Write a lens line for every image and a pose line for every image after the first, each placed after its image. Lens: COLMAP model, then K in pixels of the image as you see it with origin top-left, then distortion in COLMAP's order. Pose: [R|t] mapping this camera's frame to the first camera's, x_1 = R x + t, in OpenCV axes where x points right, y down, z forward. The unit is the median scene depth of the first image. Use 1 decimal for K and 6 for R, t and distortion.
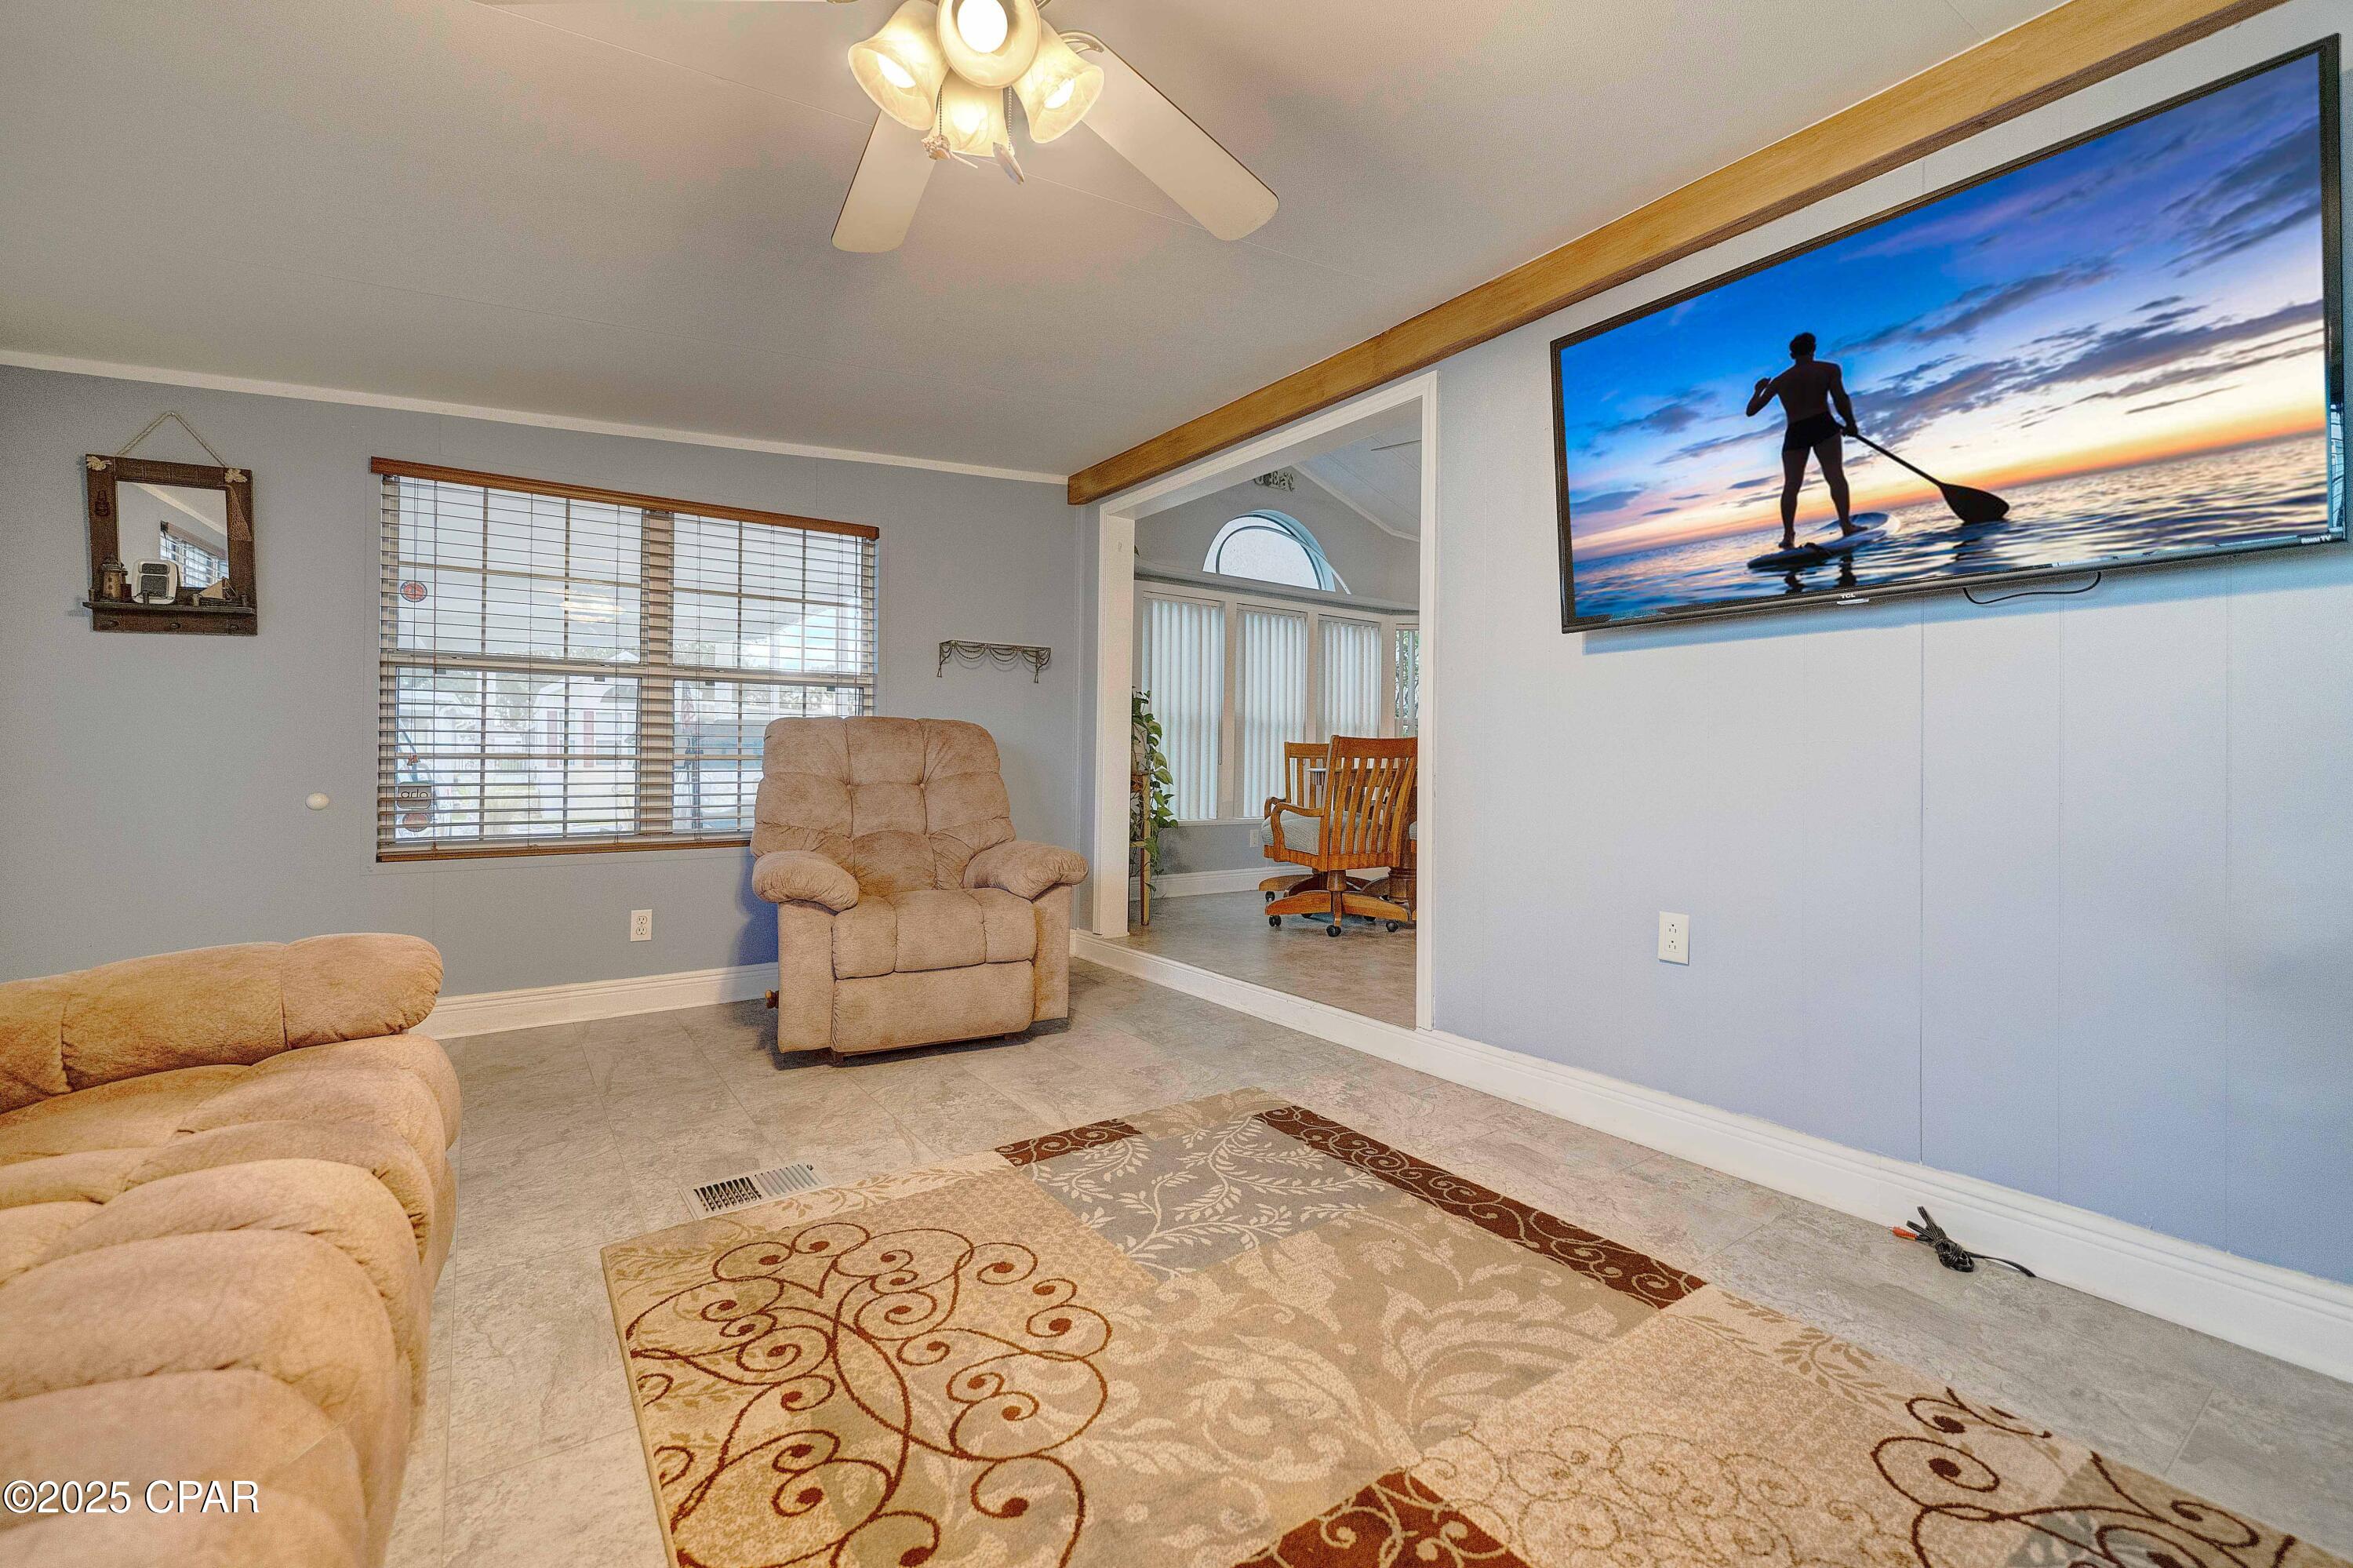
lens RADIAL K [[982.9, 0, 1164.9], [0, 982.9, 753.0], [0, 0, 1]] dist [0.000974, 0.000345]
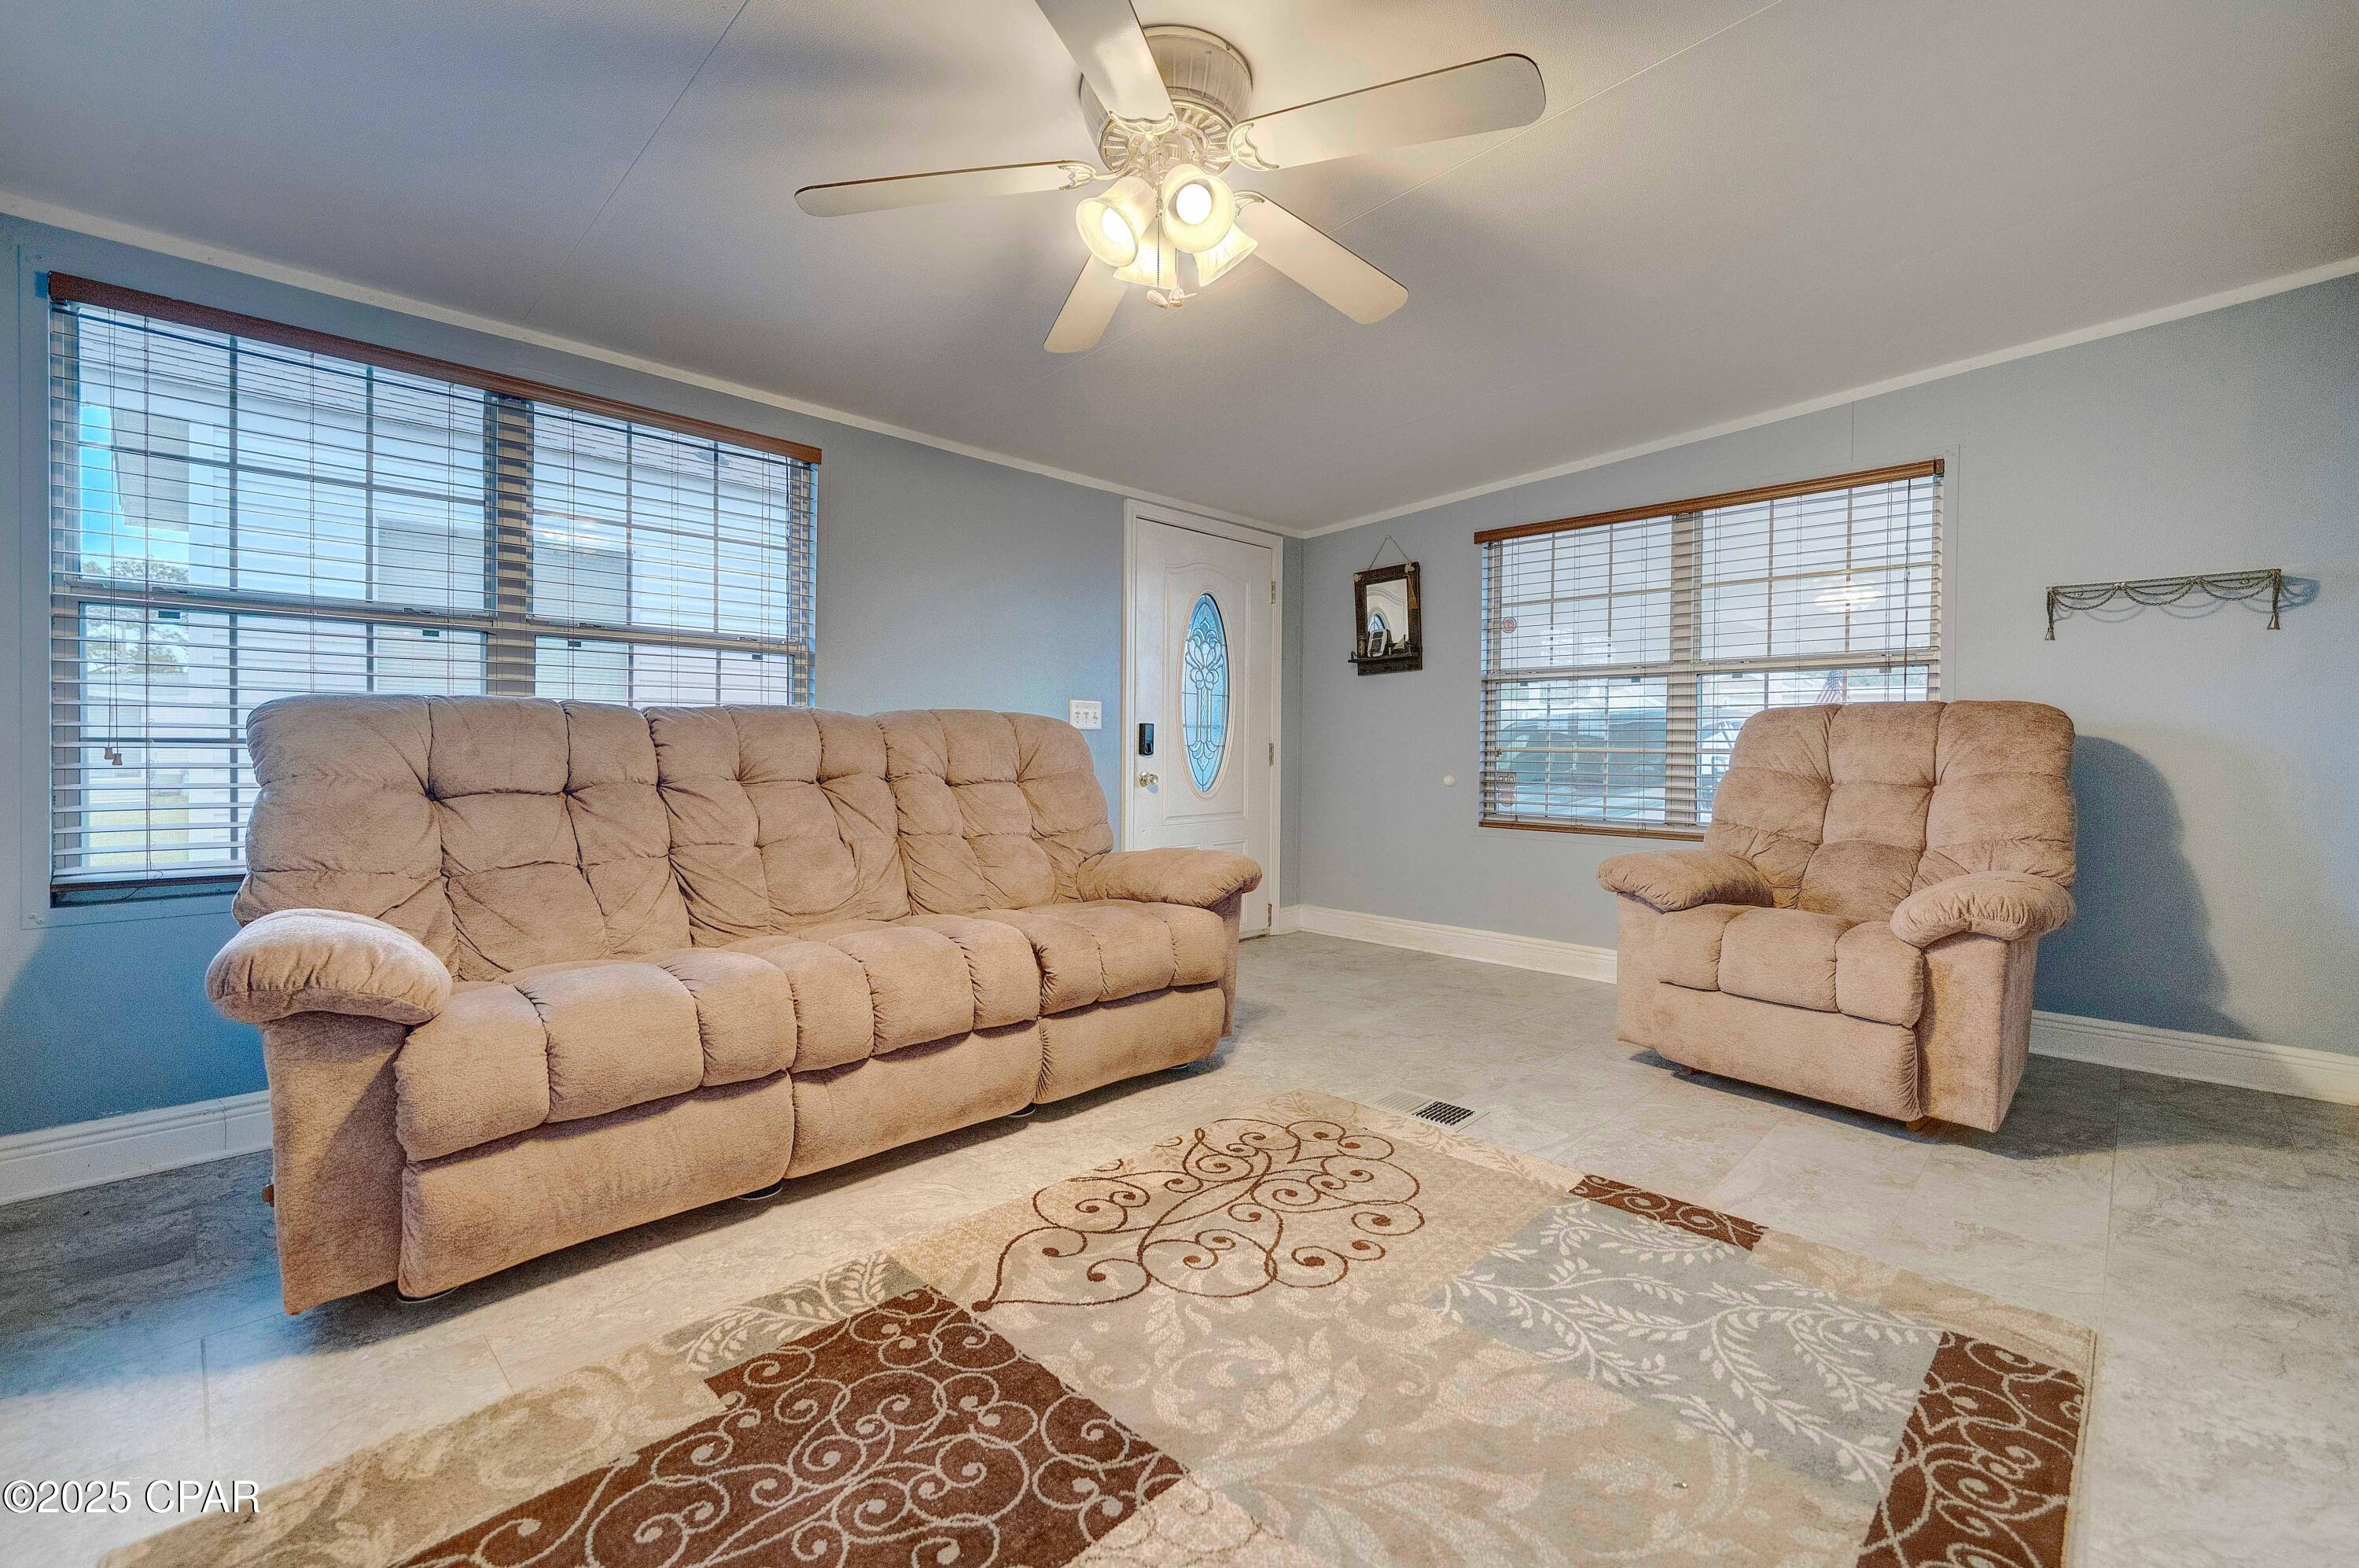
lens RADIAL K [[985.3, 0, 1167.9], [0, 985.3, 752.9], [0, 0, 1]] dist [0.000974, 0.000345]
pose [[0.187965, 0.003804, -0.982168, 0.651817], [-0.000751, 0.999993, 0.003730, 0.004457], [0.982175, 0.000037, 0.187967, 0.433638]]
